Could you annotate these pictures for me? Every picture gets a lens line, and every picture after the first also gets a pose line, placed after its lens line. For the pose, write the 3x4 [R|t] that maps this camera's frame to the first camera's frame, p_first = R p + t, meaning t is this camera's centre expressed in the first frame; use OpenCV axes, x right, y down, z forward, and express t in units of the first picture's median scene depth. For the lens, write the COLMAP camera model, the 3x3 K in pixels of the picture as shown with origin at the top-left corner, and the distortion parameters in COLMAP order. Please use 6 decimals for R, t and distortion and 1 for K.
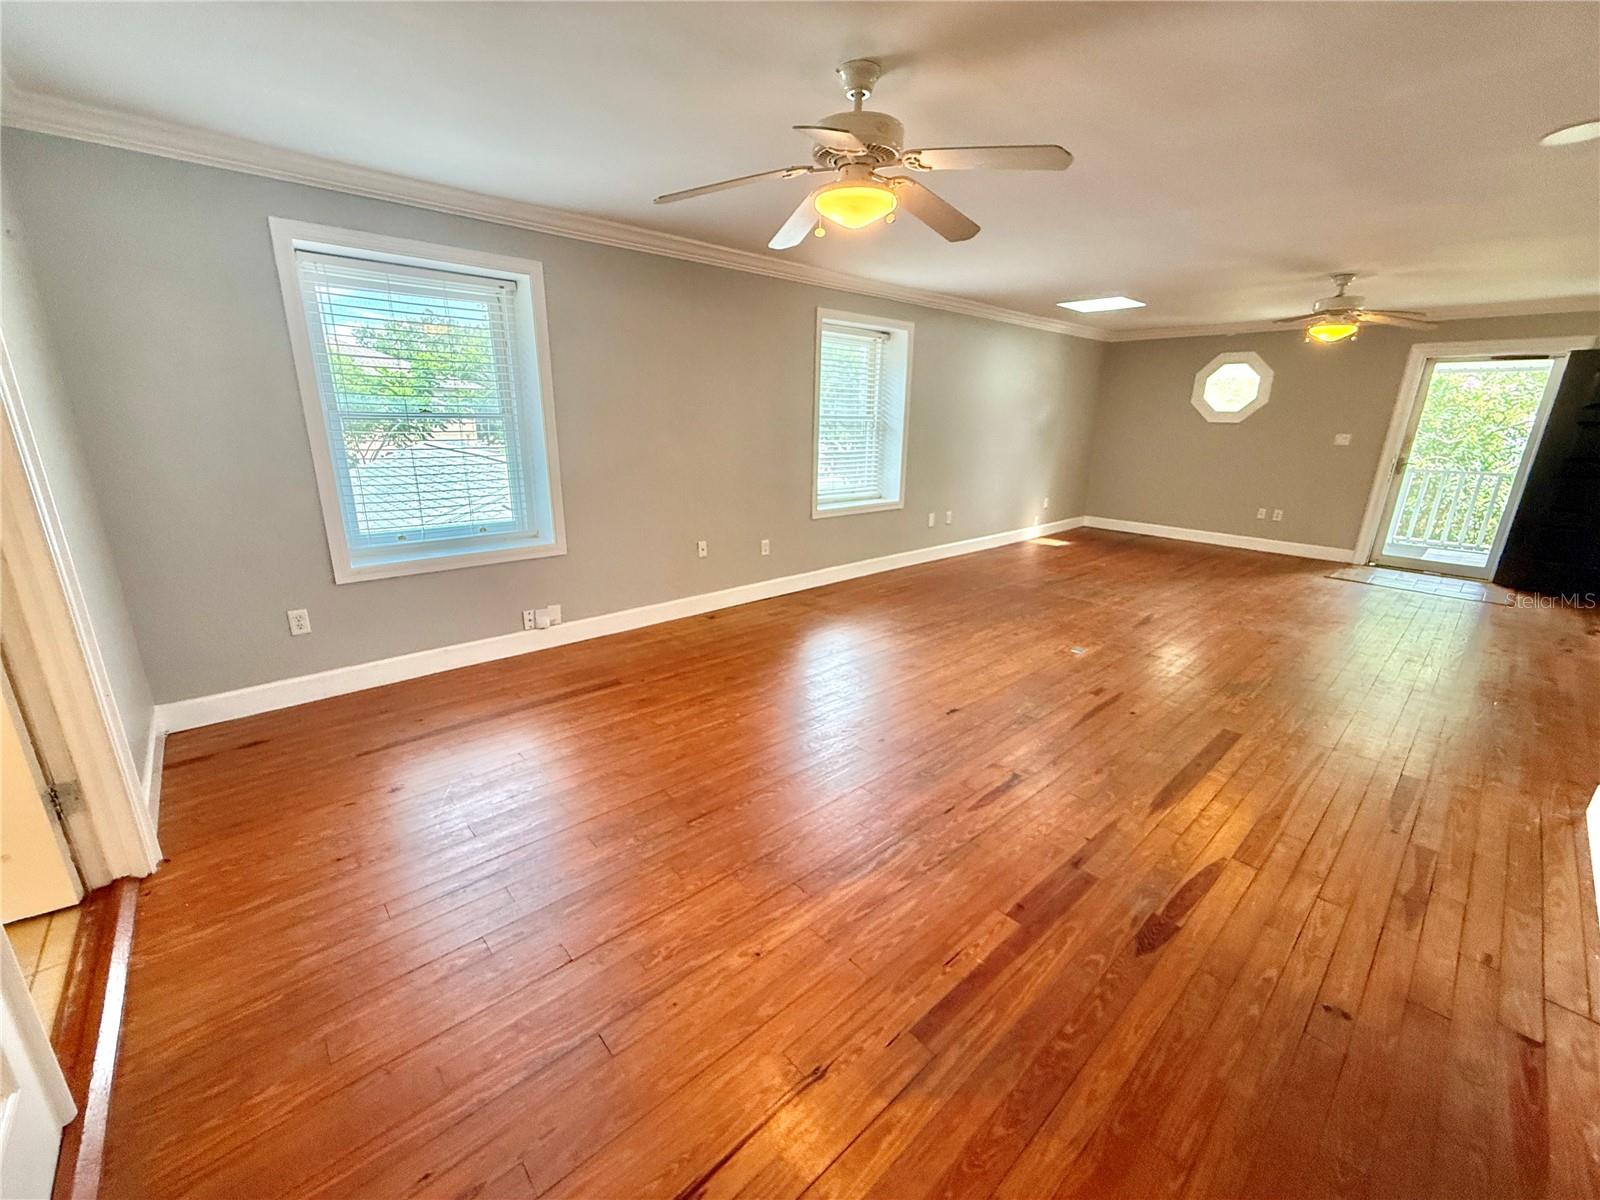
lens RADIAL K [[639.0, 0, 797.5], [0, 639.0, 601.6], [0, 0, 1]] dist [0.001973, -0.000599]
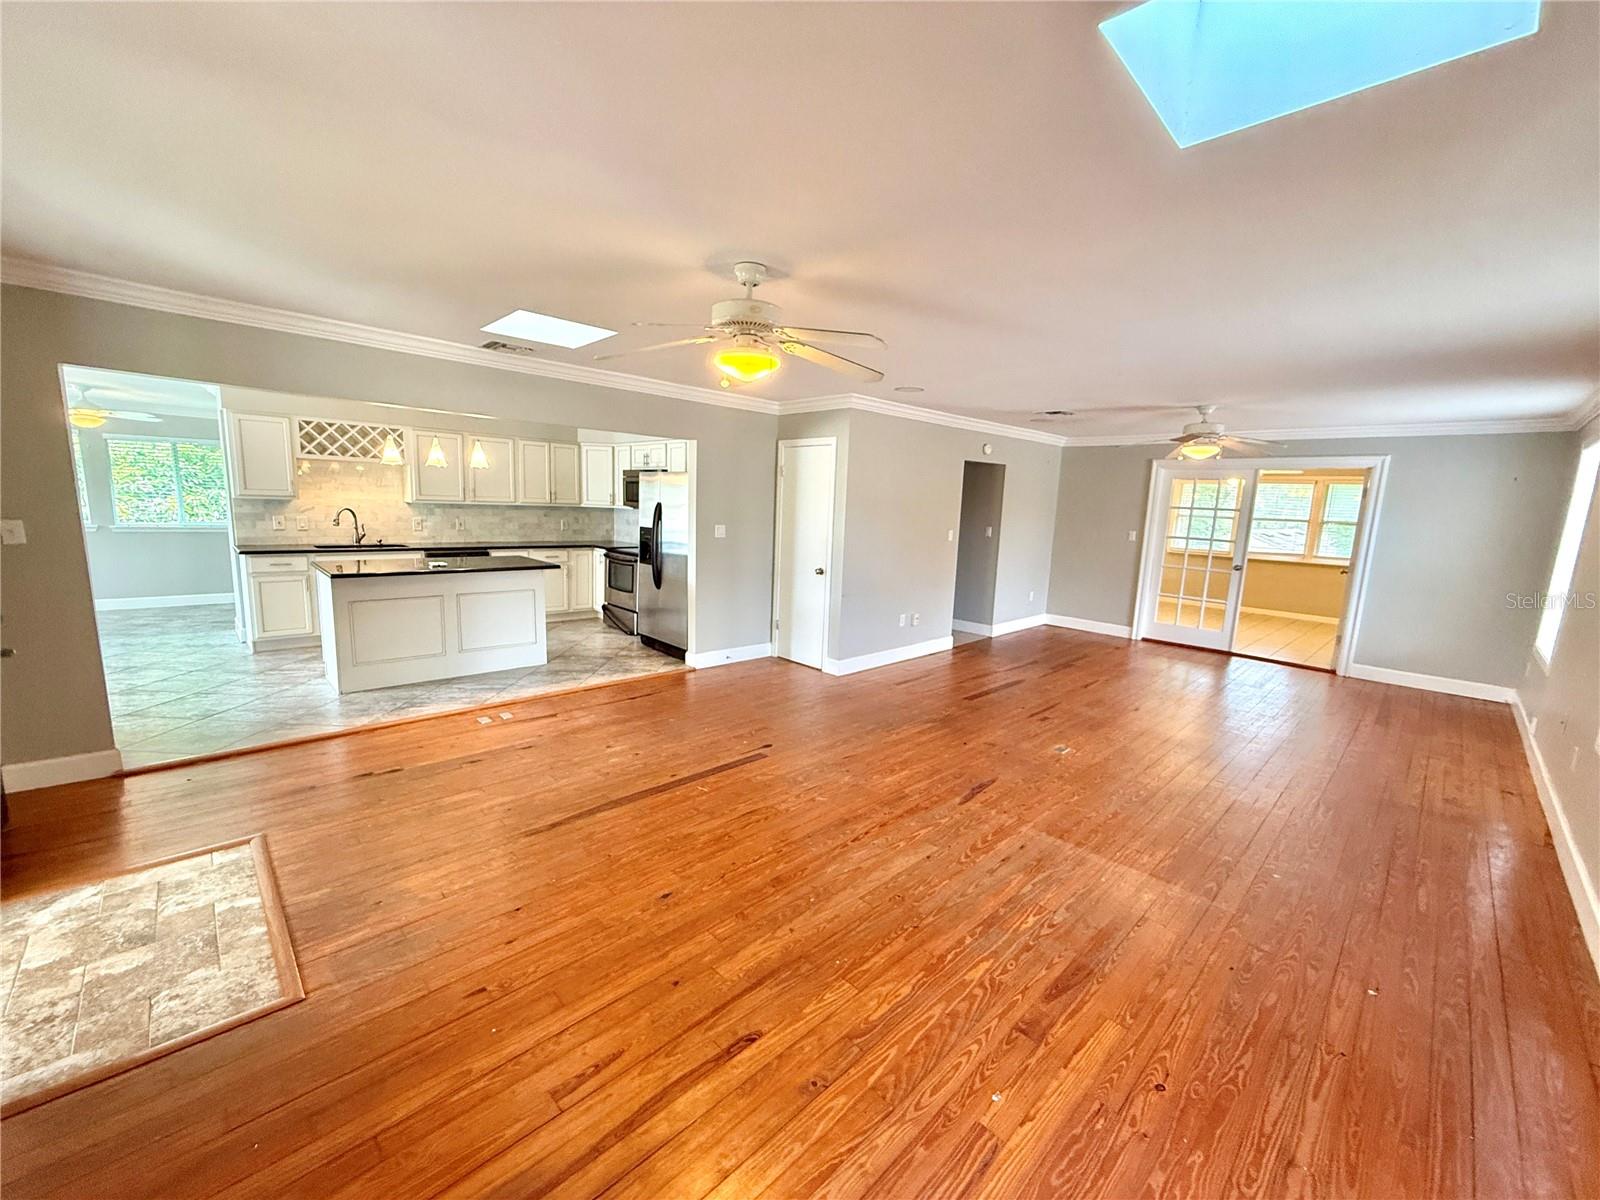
lens RADIAL K [[639.0, 0, 796.1], [0, 639.0, 598.0], [0, 0, 1]] dist [0.001973, -0.000599]
pose [[-0.998010, -0.046793, -0.042278, 1.083999], [-0.060414, 0.901700, 0.428121, -0.653002], [0.018089, 0.429823, -0.902732, 2.139656]]
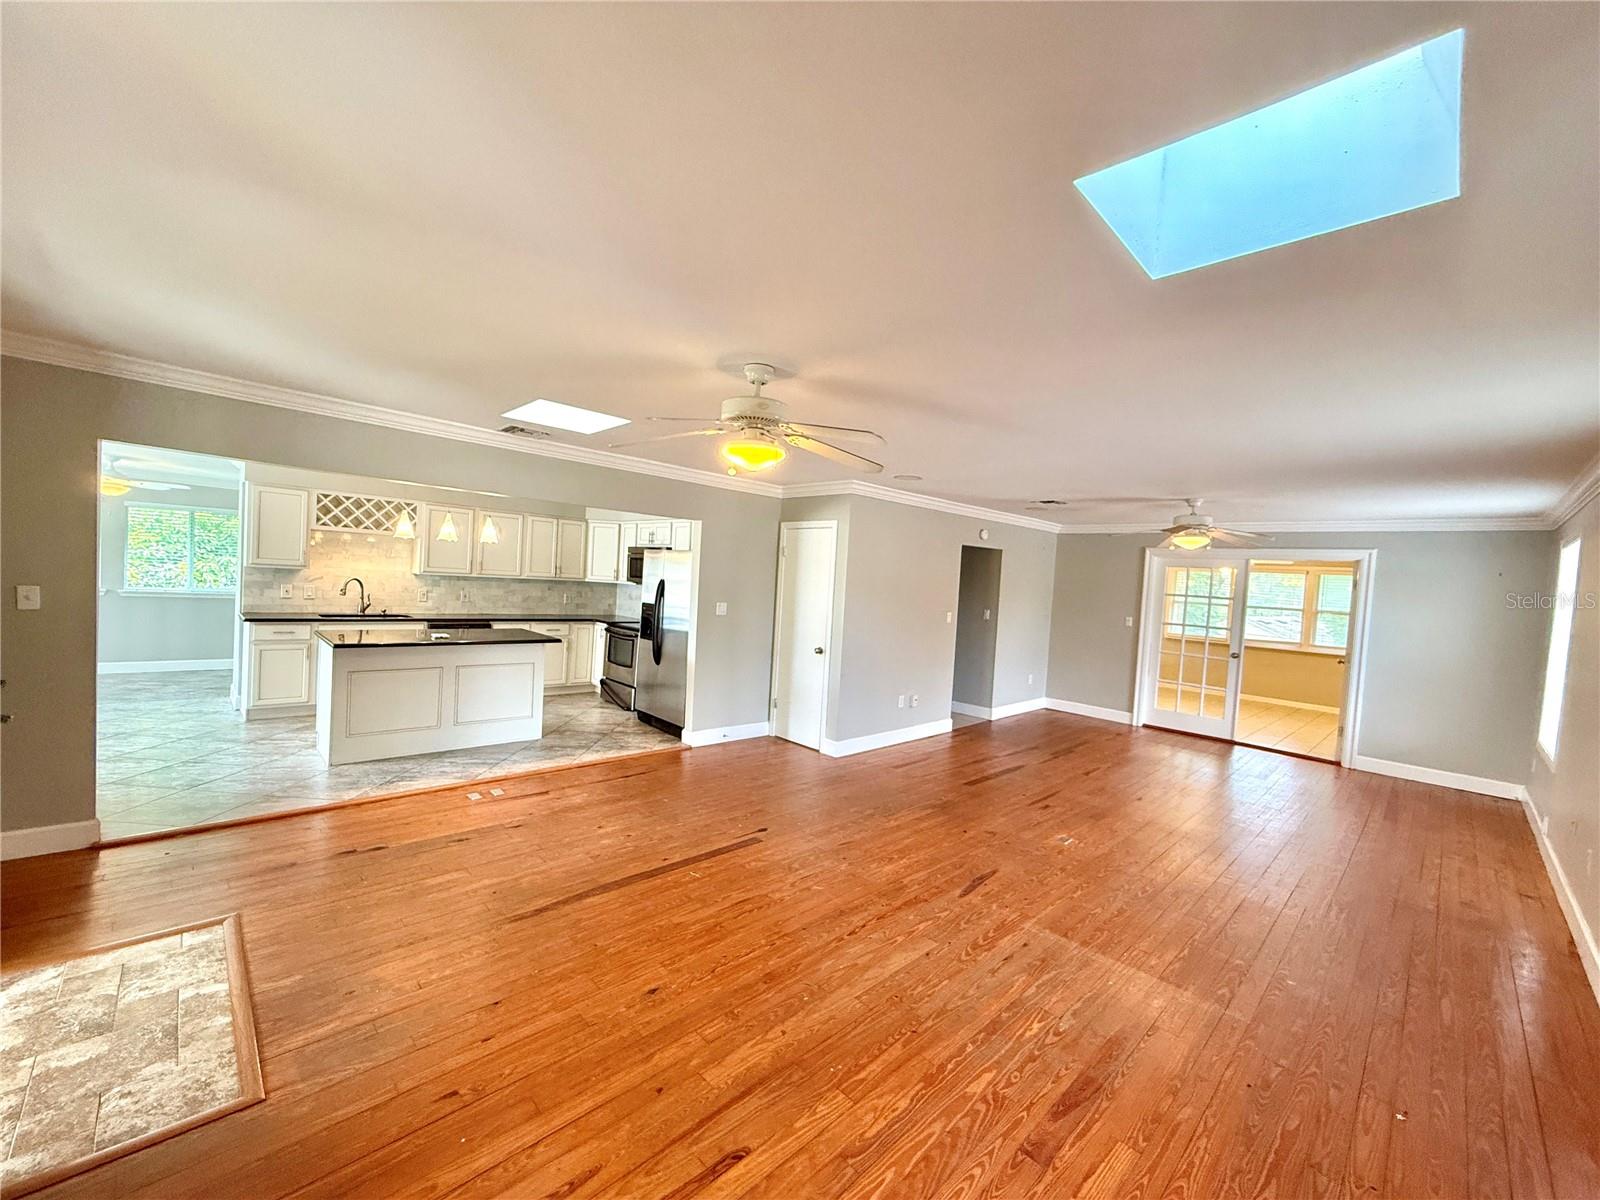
lens RADIAL K [[639.0, 0, 795.2], [0, 639.0, 597.7], [0, 0, 1]] dist [0.001973, -0.000599]
pose [[-0.996769, -0.072147, -0.035293, 1.086080], [-0.079634, 0.944937, 0.317415, -0.663050], [0.010449, 0.319200, -0.947630, 2.148950]]
